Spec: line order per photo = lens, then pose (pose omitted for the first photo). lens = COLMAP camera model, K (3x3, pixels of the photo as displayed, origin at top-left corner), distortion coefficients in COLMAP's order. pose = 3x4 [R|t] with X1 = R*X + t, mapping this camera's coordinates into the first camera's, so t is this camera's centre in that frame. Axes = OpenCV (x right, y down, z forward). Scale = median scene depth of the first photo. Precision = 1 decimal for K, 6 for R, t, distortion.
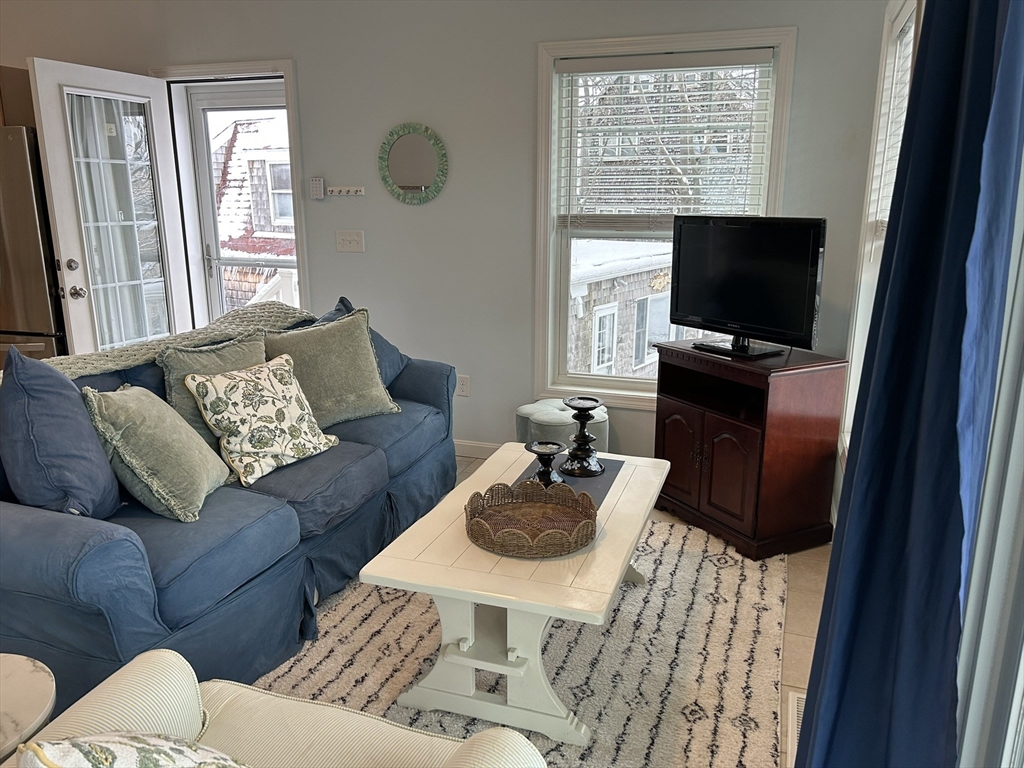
lens RADIAL K [[762.0, 0, 513.5], [0, 762.0, 386.0], [0, 0, 1]] dist [0.068649, -0.076544]
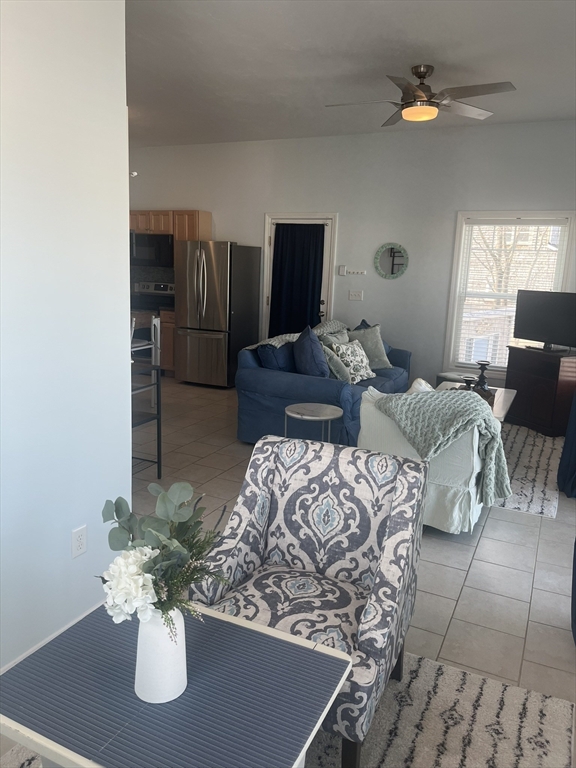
lens RADIAL K [[581.8, 0, 286.6], [0, 581.8, 382.5], [0, 0, 1]] dist [0.049916, 0.000773]
pose [[0.993094, 0.056932, -0.102580, -0.313206], [-0.061147, 0.997389, -0.038427, 0.180004], [0.100125, 0.044434, 0.993982, -0.878219]]
